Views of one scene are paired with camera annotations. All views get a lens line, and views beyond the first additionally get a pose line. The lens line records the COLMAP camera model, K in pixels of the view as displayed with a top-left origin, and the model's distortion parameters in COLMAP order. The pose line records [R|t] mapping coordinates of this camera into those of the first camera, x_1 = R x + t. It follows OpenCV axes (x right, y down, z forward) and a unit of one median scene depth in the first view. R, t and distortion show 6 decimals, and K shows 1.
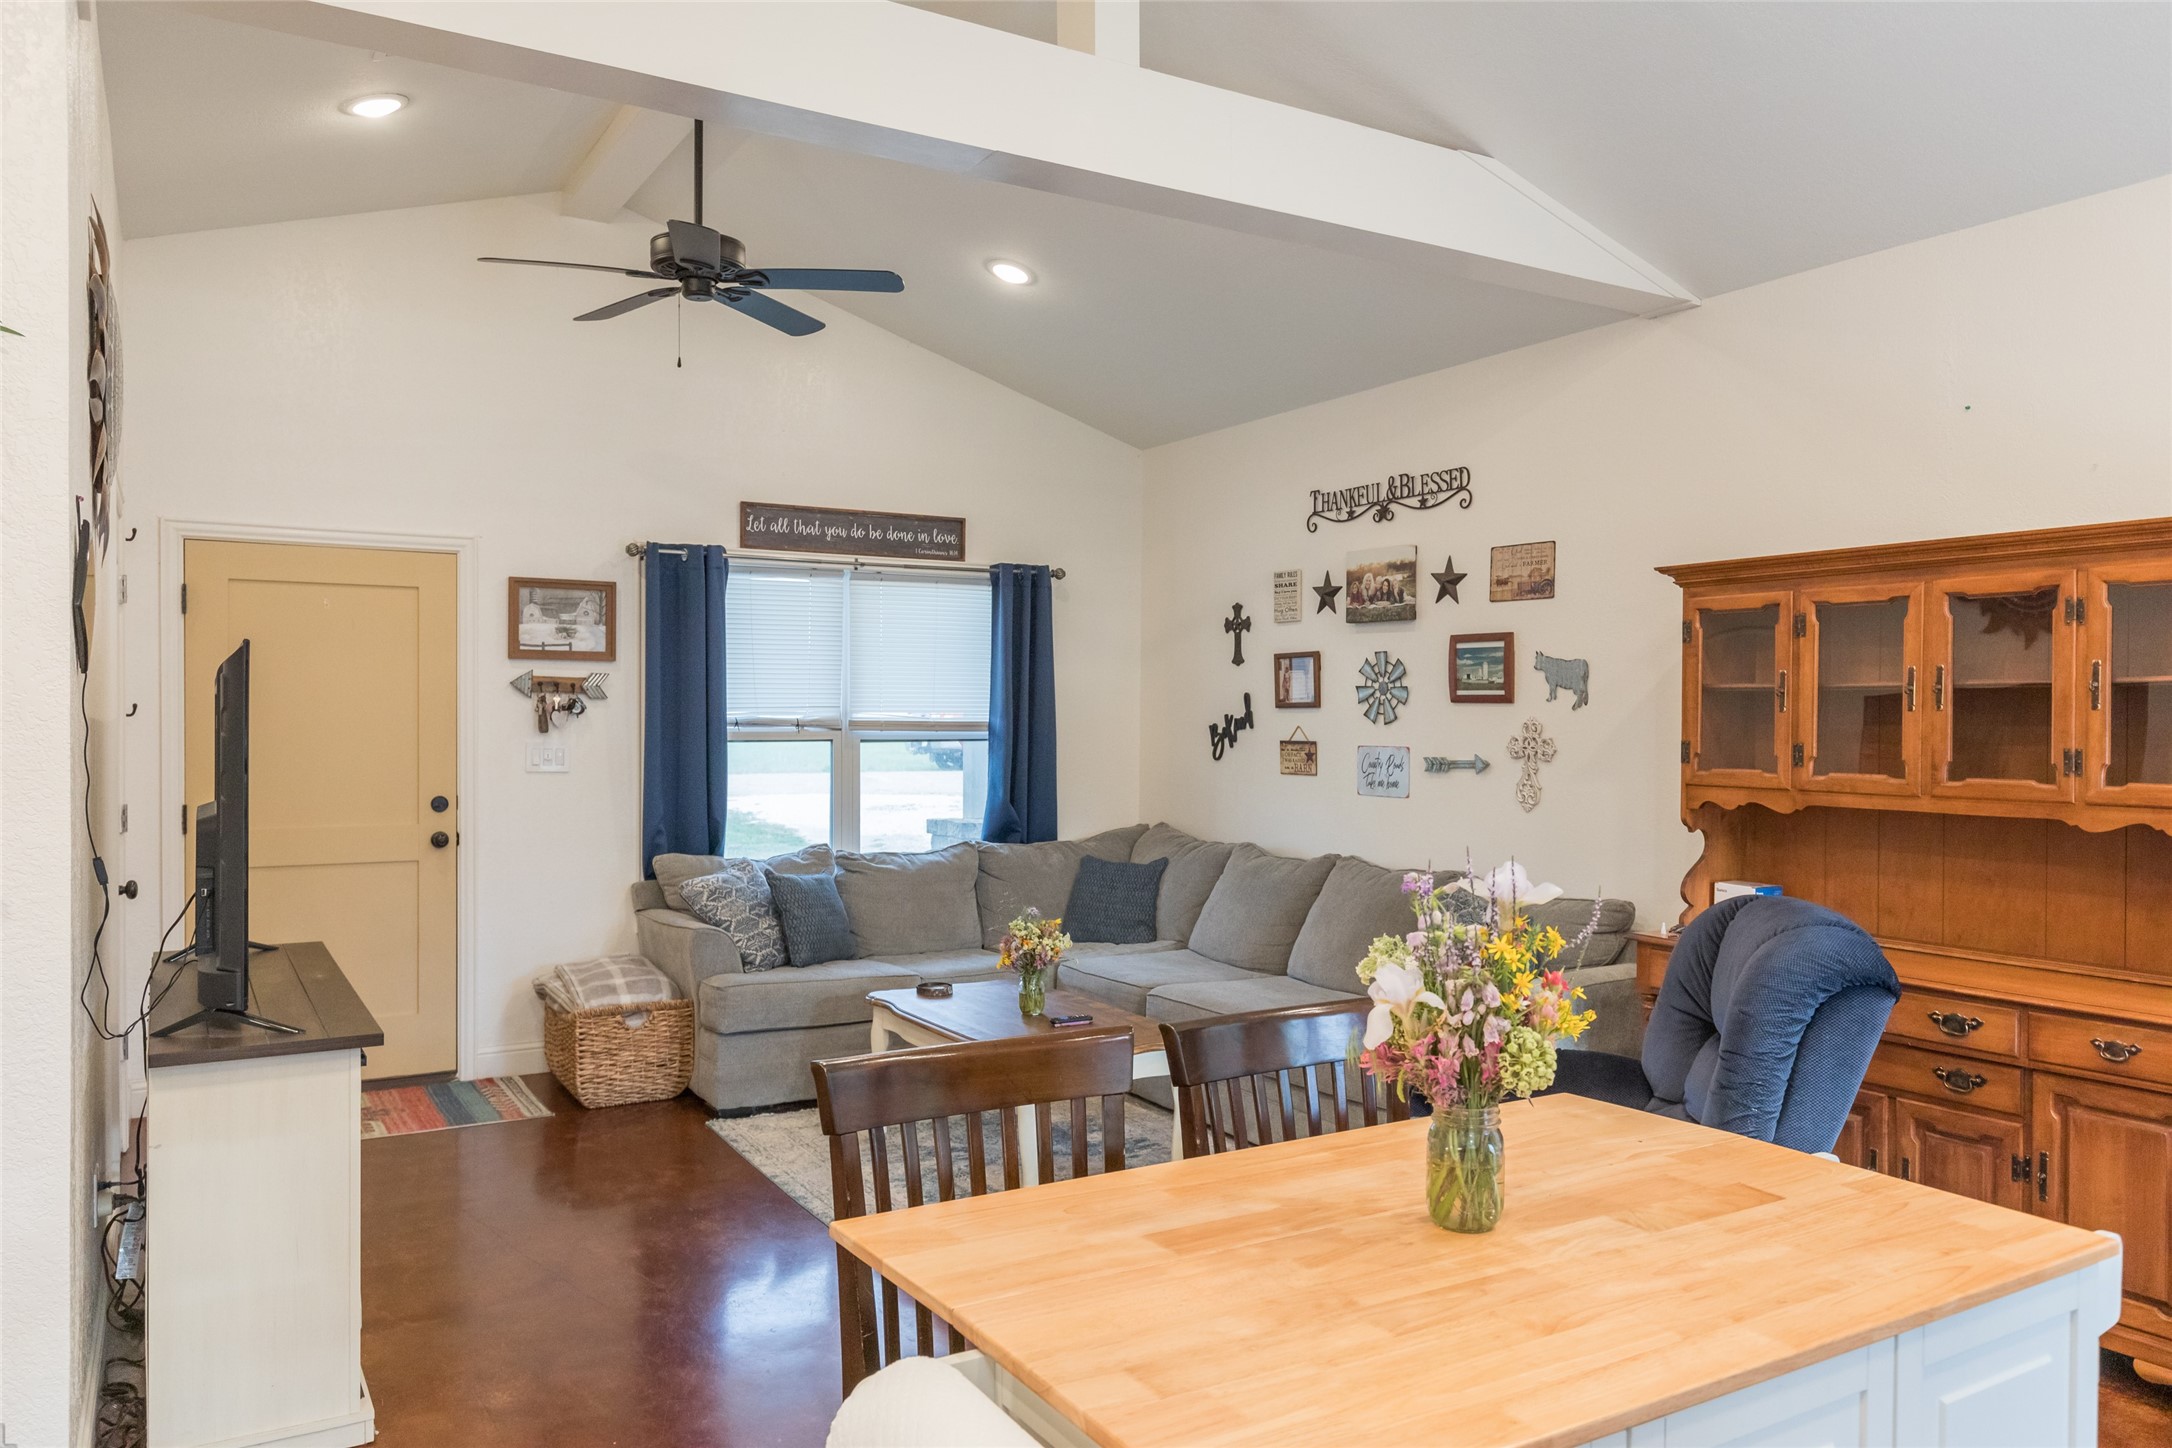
lens RADIAL K [[1500.0, 0, 1087.2], [0, 1500.0, 729.6], [0, 0, 1]] dist [0.000323, 0.003254]
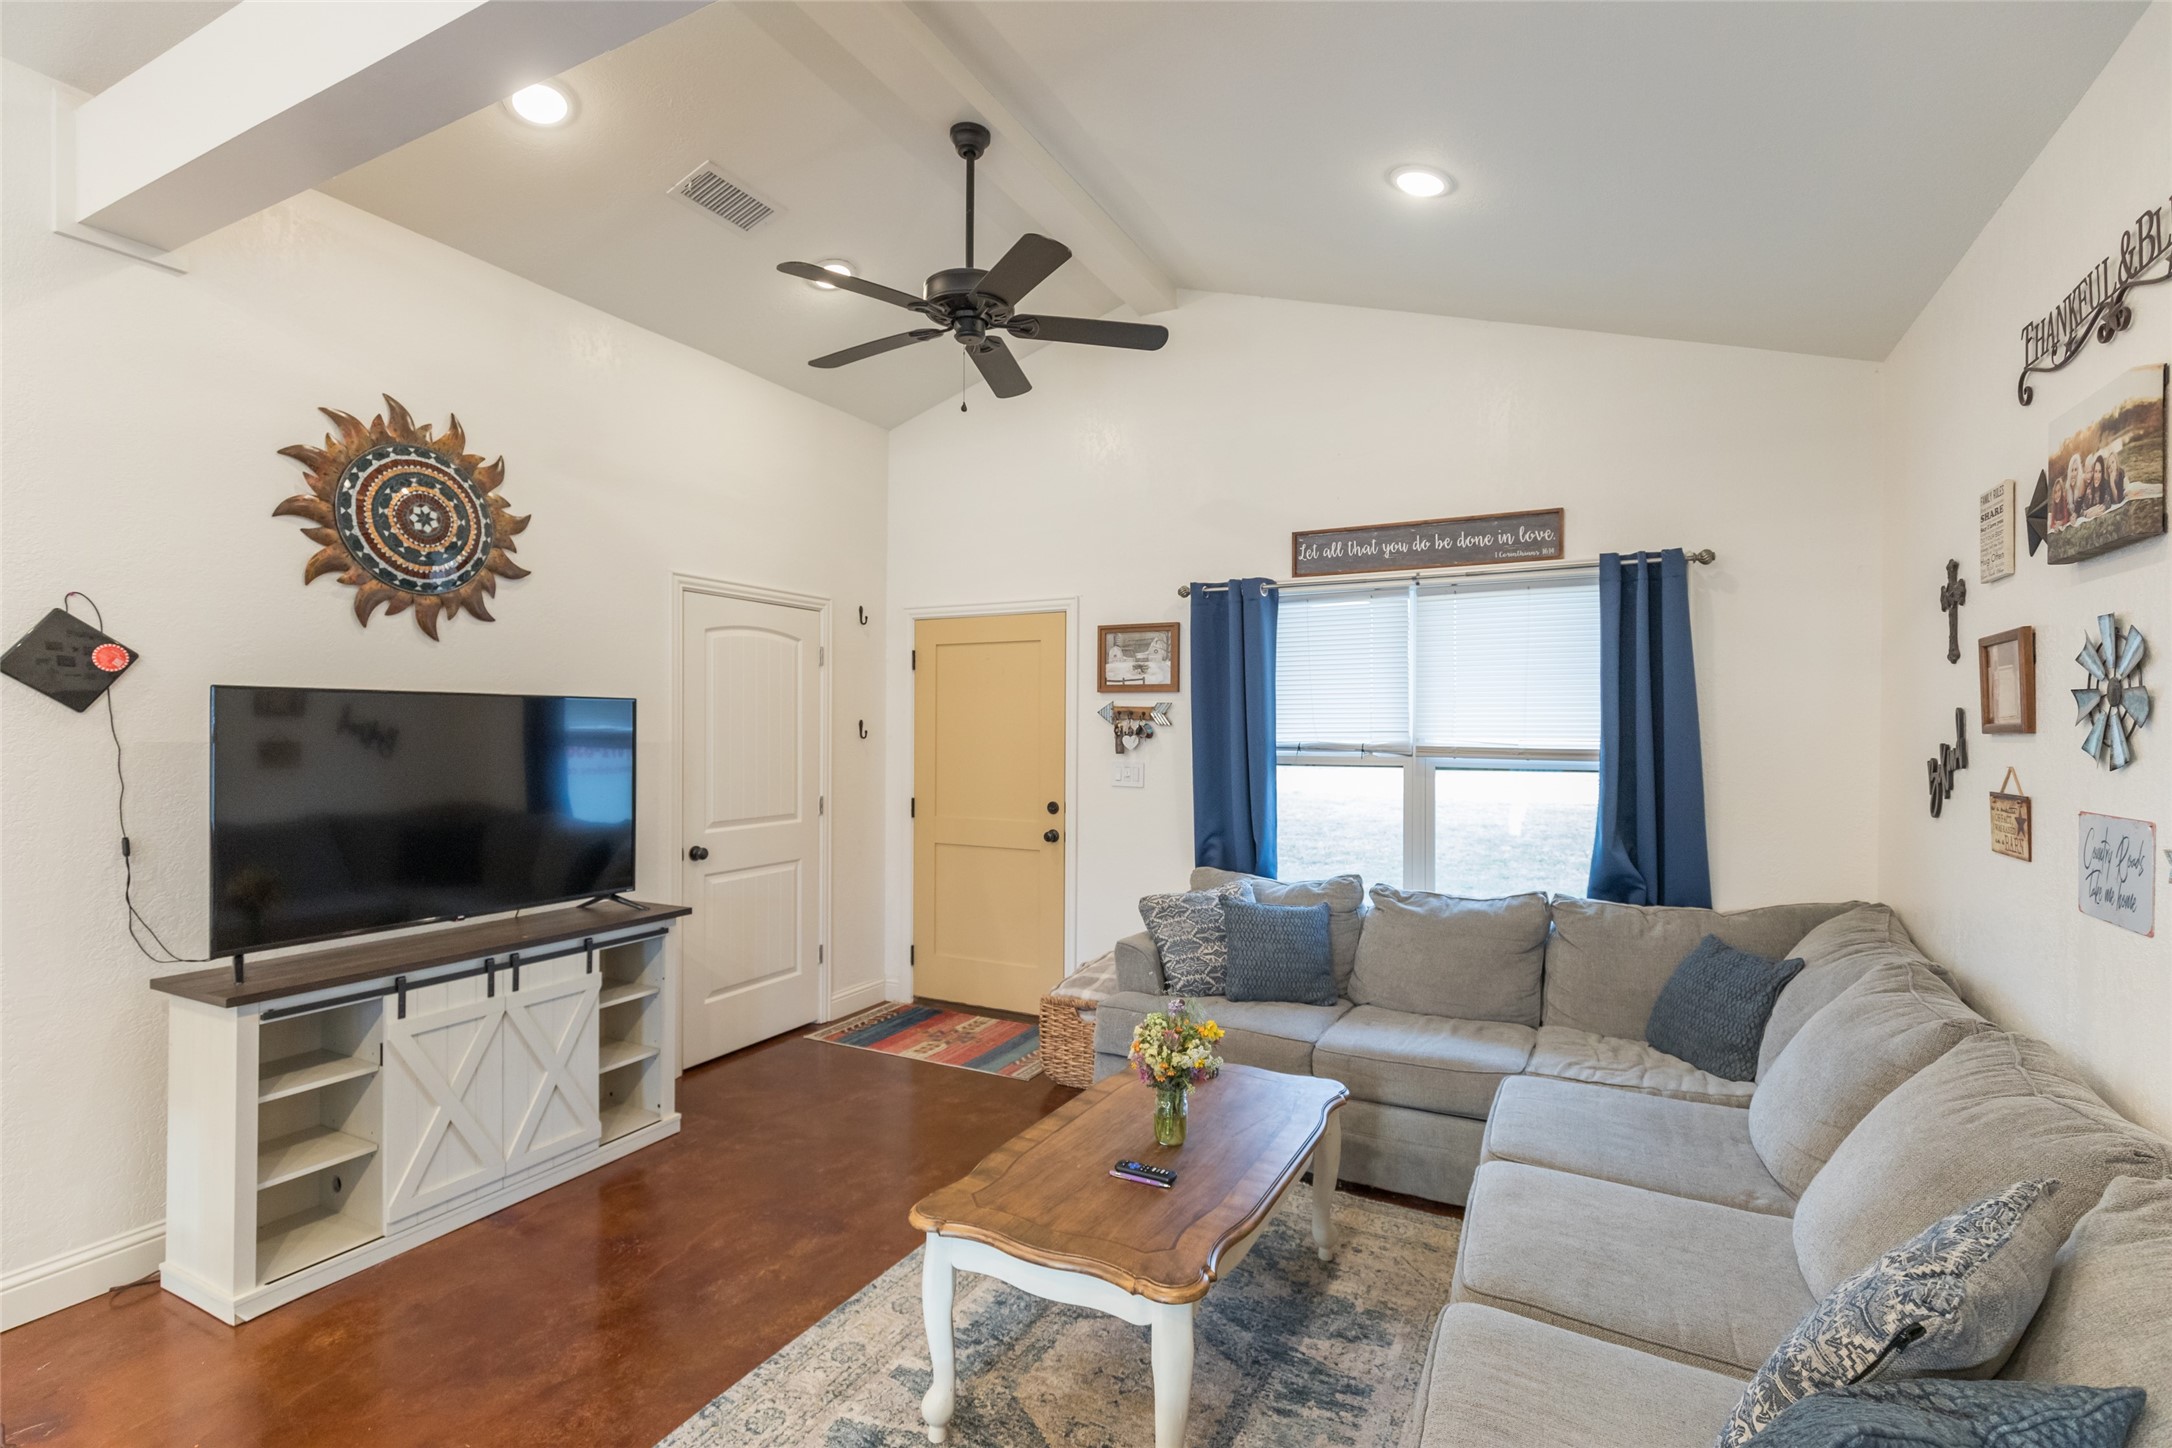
lens RADIAL K [[985.4, 0, 1086.8], [0, 985.4, 731.4], [0, 0, 1]] dist [0.012748, -0.003873]
pose [[0.525732, -0.000384, -0.850650, 0.293317], [-0.010856, 0.999915, -0.007161, -0.009740], [0.850581, 0.012999, 0.525684, 0.566372]]
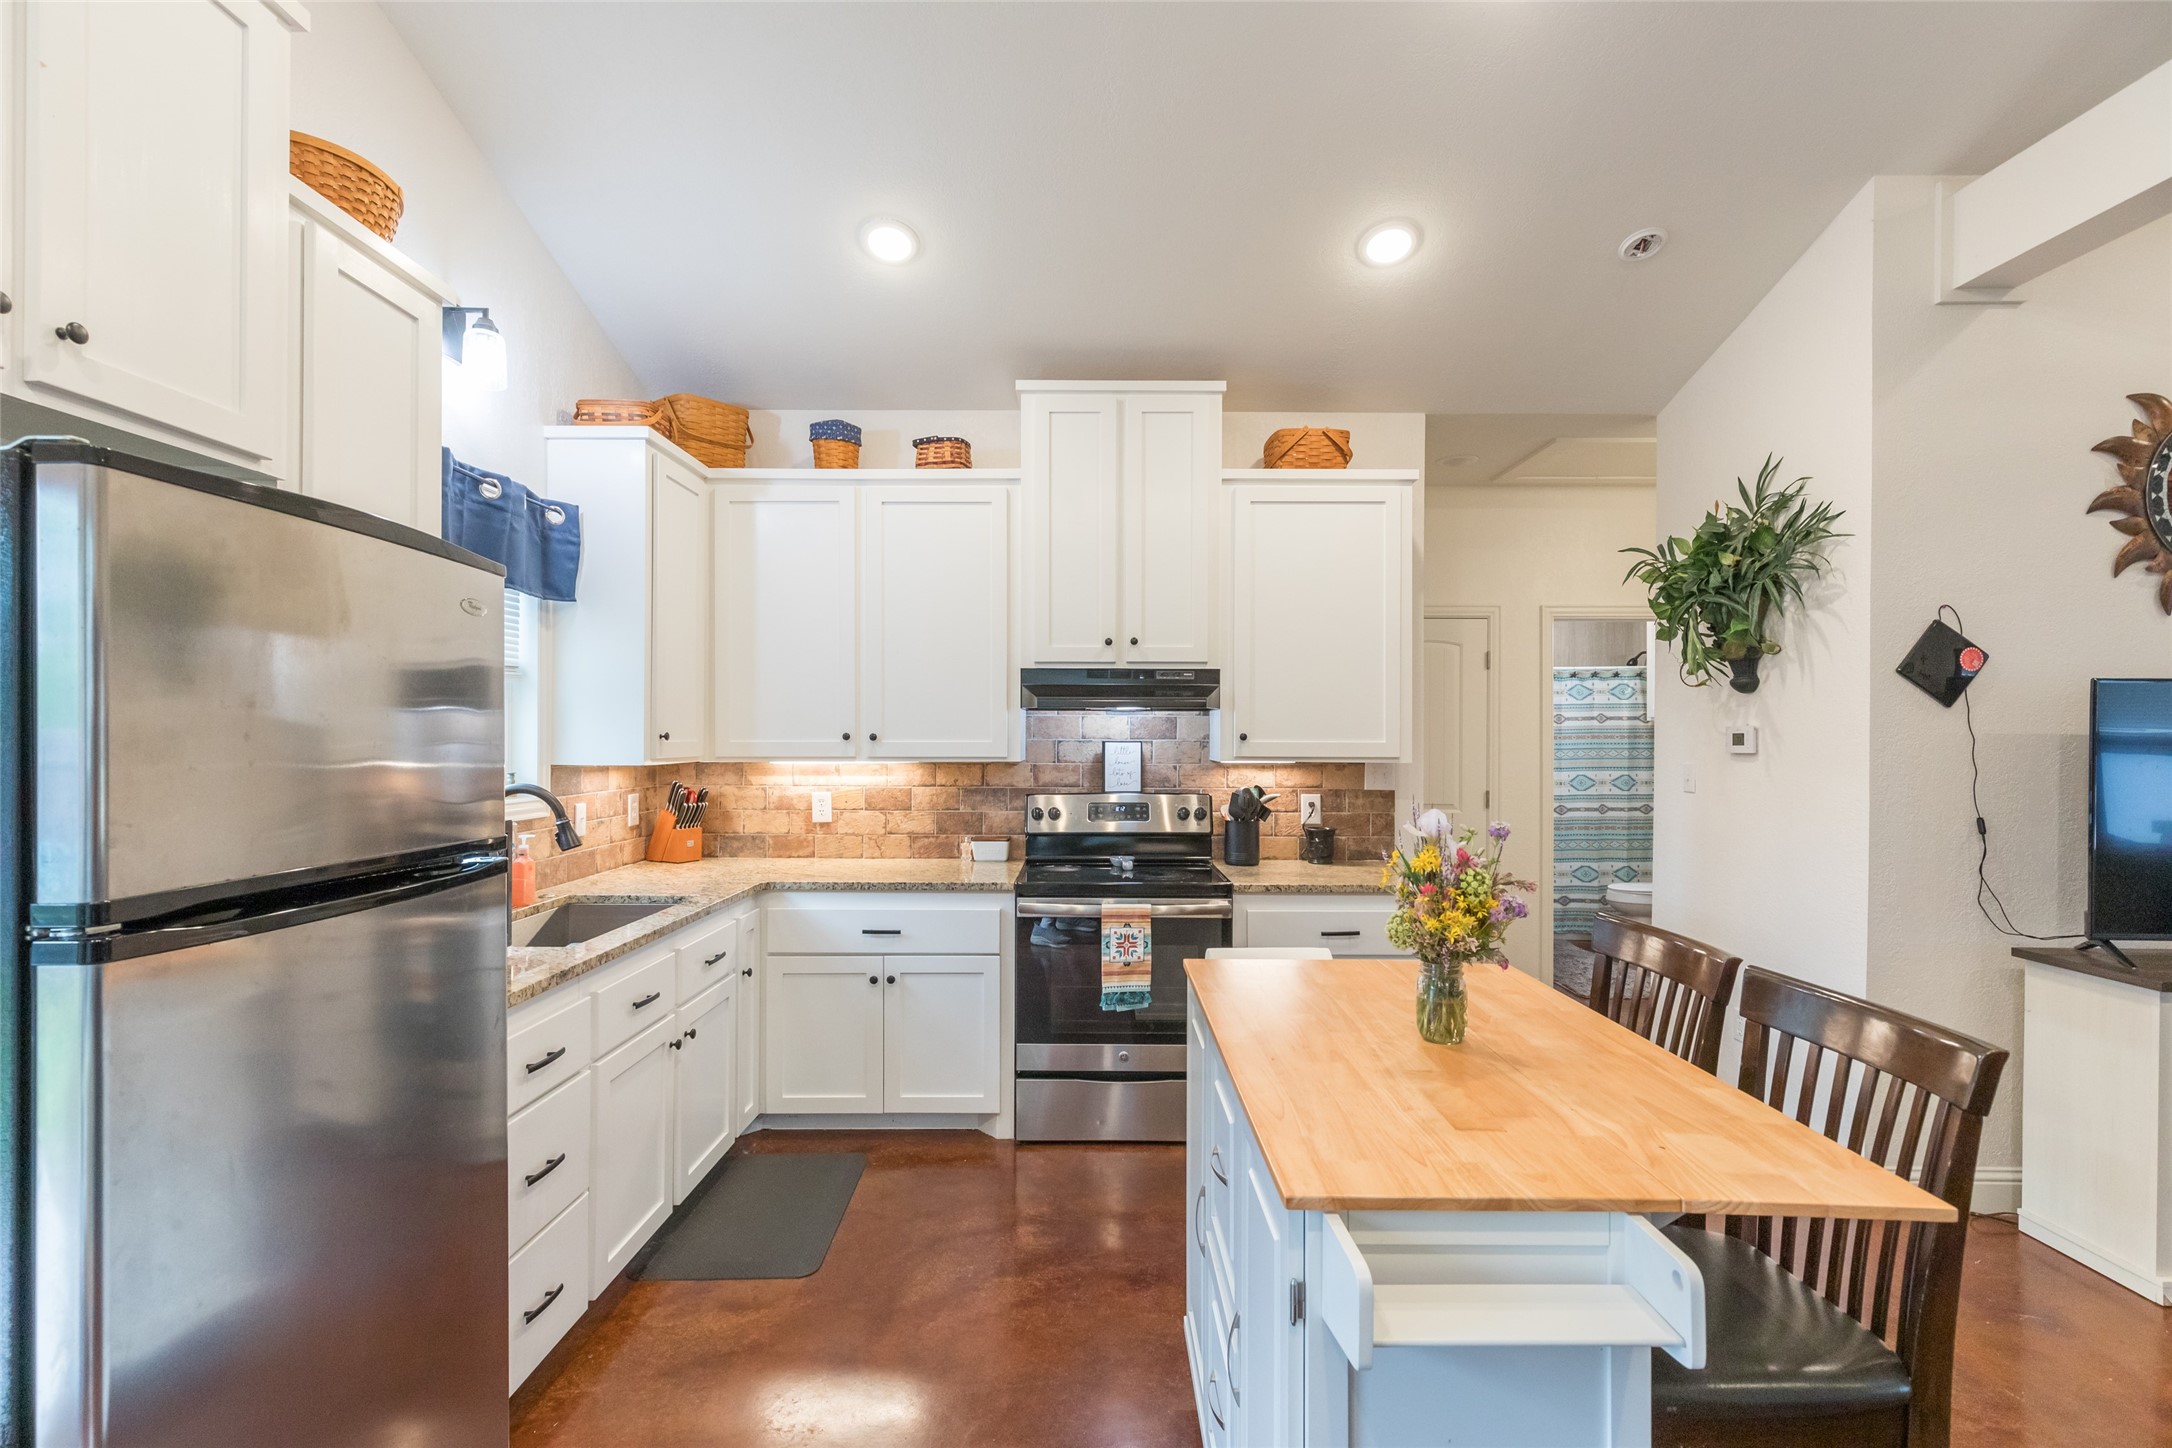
lens RADIAL K [[975.0, 0, 1074.7], [0, 975.0, 734.8], [0, 0, 1]] dist [0.013635, -0.000437]
pose [[-0.521424, -0.007840, -0.853262, 0.353123], [-0.017666, 0.999843, 0.001608, 0.003761], [0.853115, 0.015912, -0.521480, 0.318985]]
